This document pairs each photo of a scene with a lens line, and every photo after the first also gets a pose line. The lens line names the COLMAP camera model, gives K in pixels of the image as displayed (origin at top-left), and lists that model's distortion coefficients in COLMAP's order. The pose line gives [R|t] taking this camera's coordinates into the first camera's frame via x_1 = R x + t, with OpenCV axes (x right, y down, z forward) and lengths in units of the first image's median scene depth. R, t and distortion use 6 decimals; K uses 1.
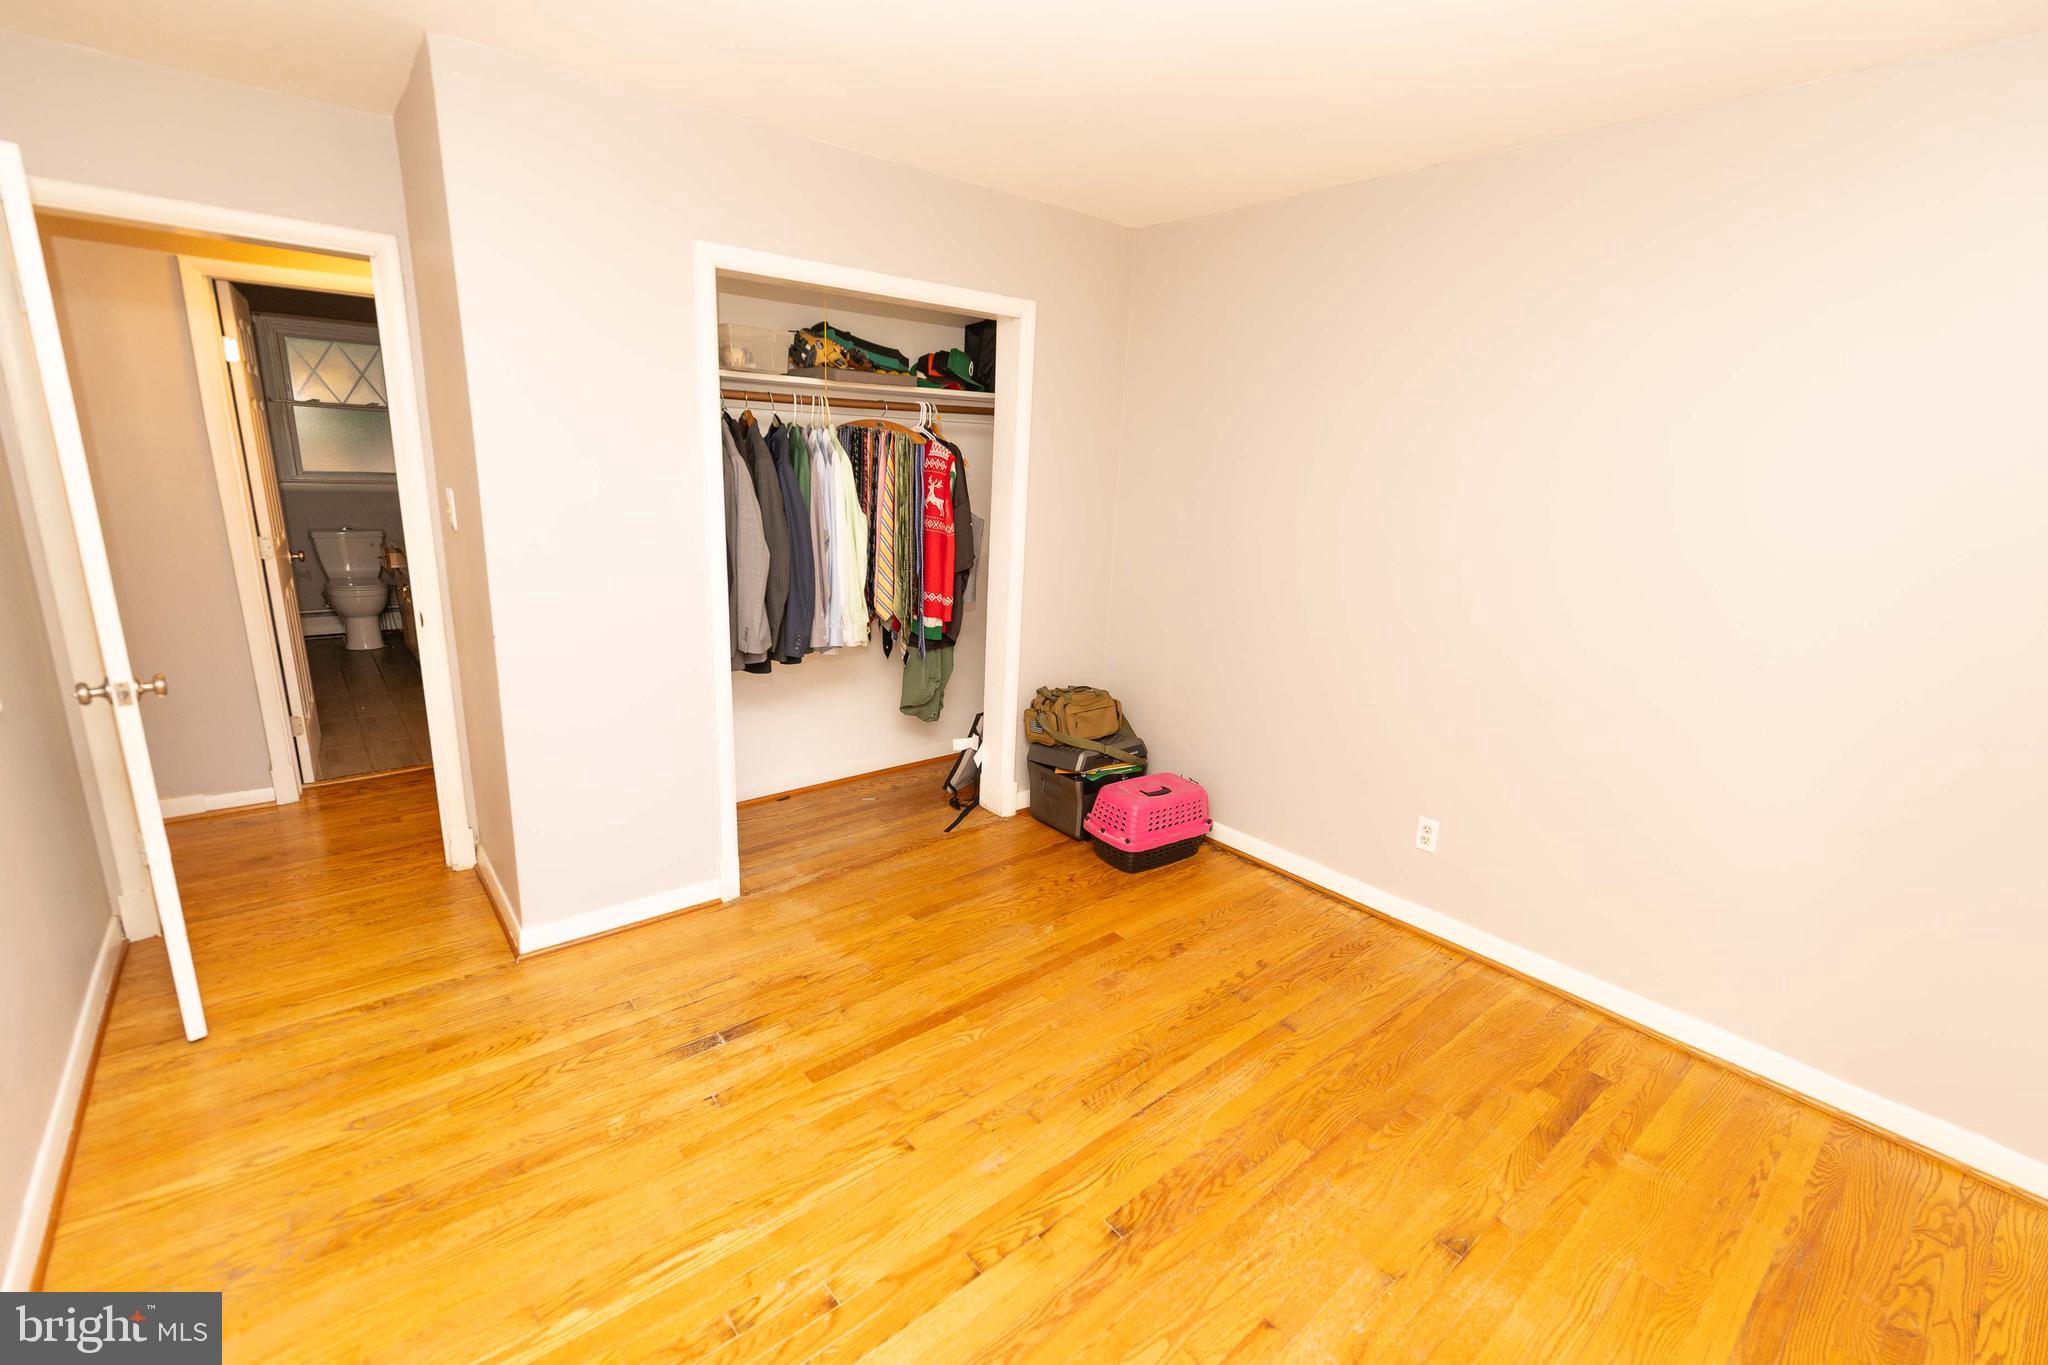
lens RADIAL K [[878.1, 0, 1046.1], [0, 878.1, 695.4], [0, 0, 1]] dist [-0.006426, -0.008035]
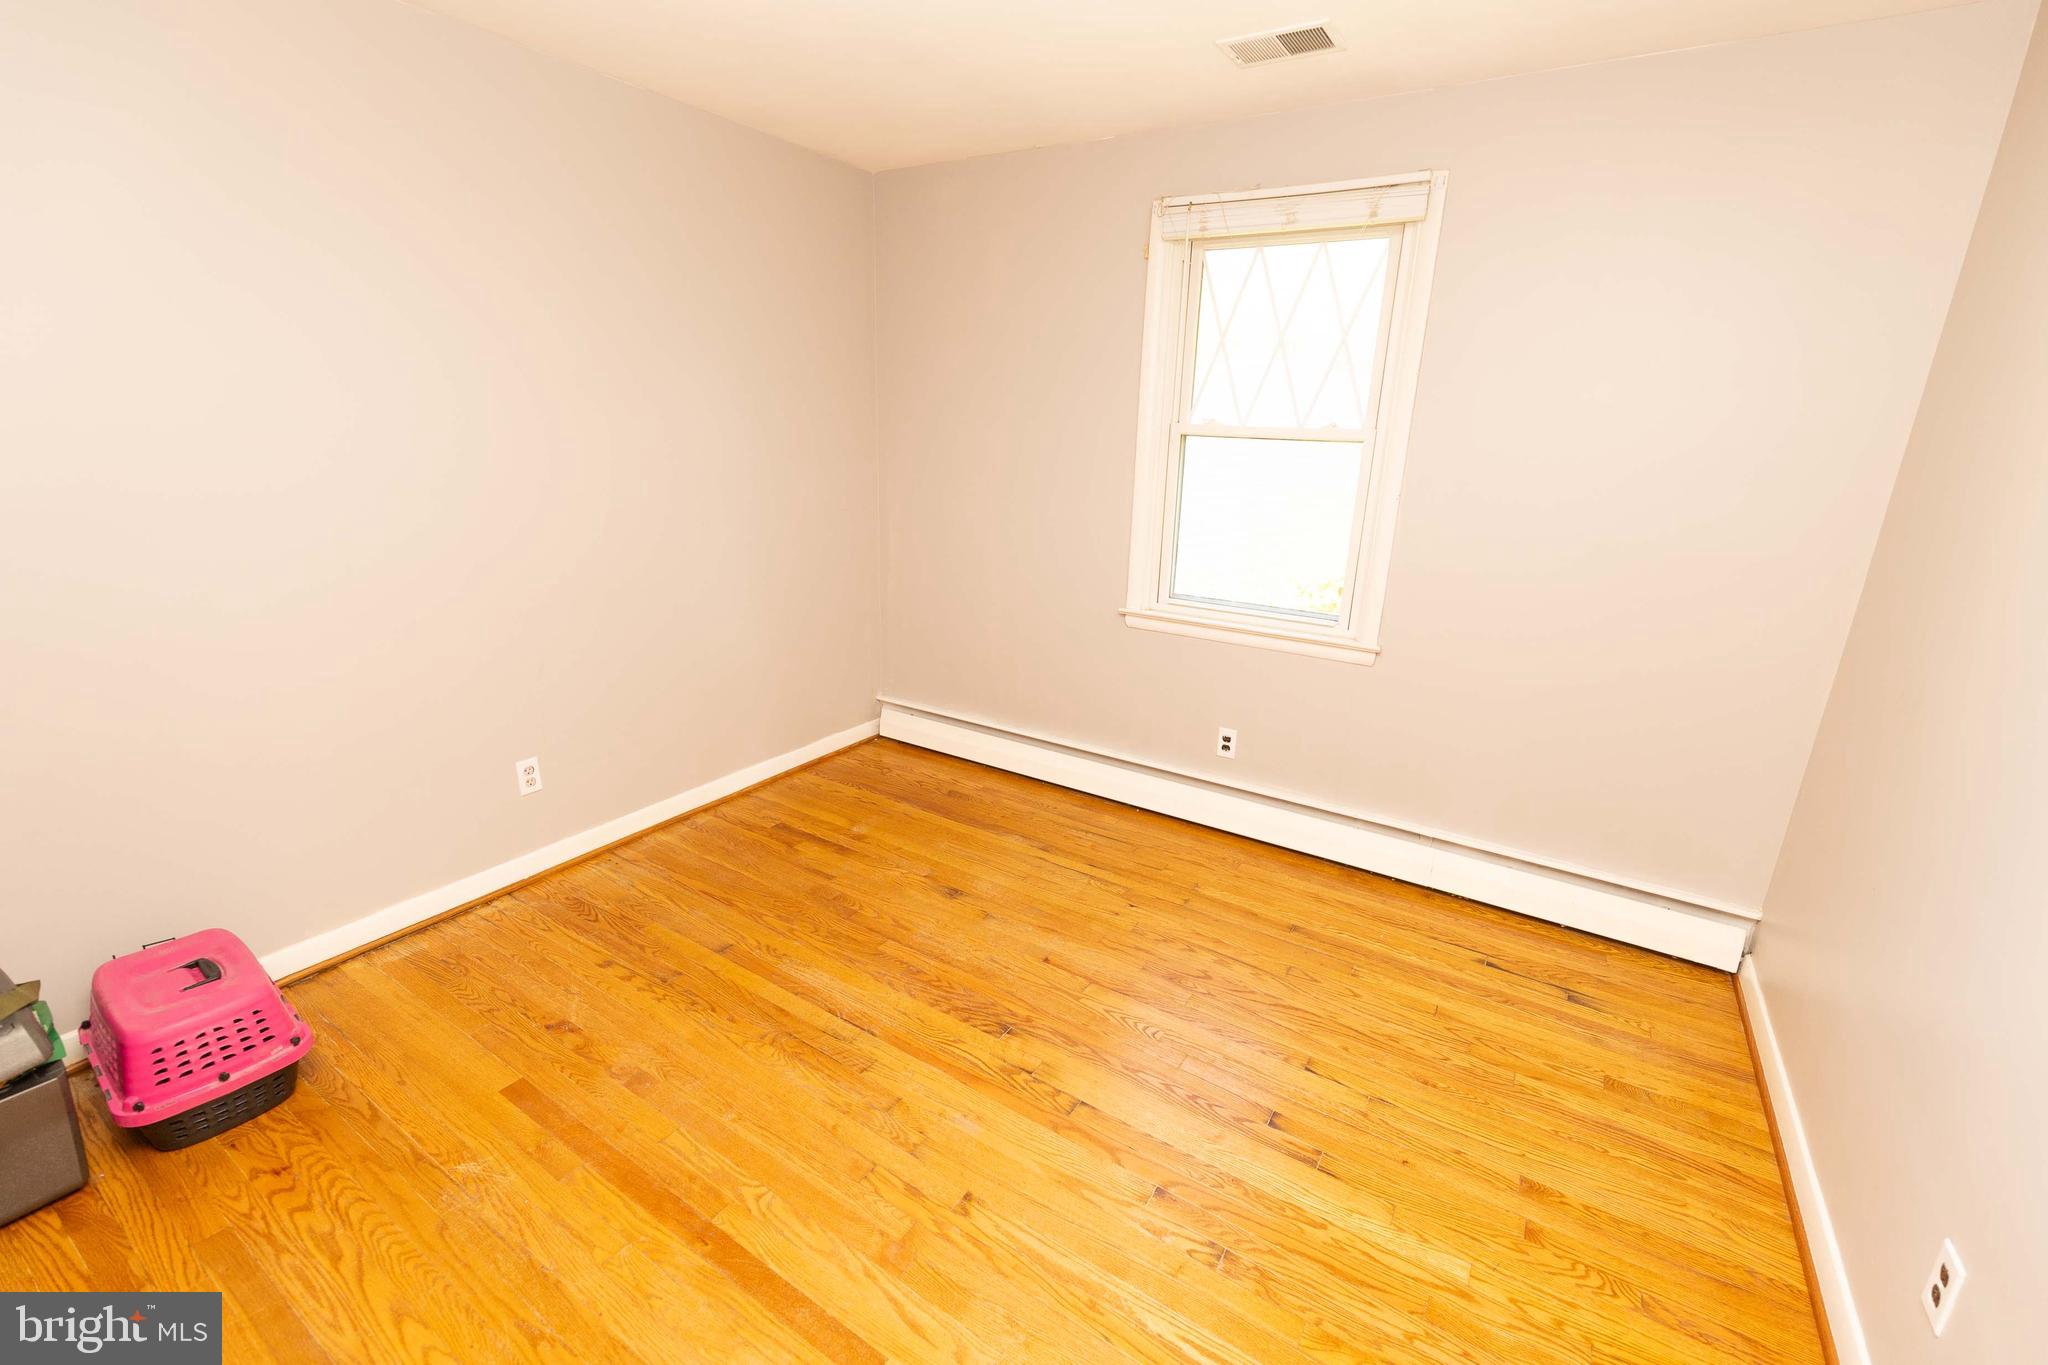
lens RADIAL K [[878.1, 0, 1035.4], [0, 878.1, 677.9], [0, 0, 1]] dist [-0.006426, -0.008035]
pose [[-0.302911, -0.318423, 0.898249, -0.761811], [0.202504, 0.899501, 0.387156, -0.266247], [-0.931256, 0.299173, -0.207987, 0.917535]]
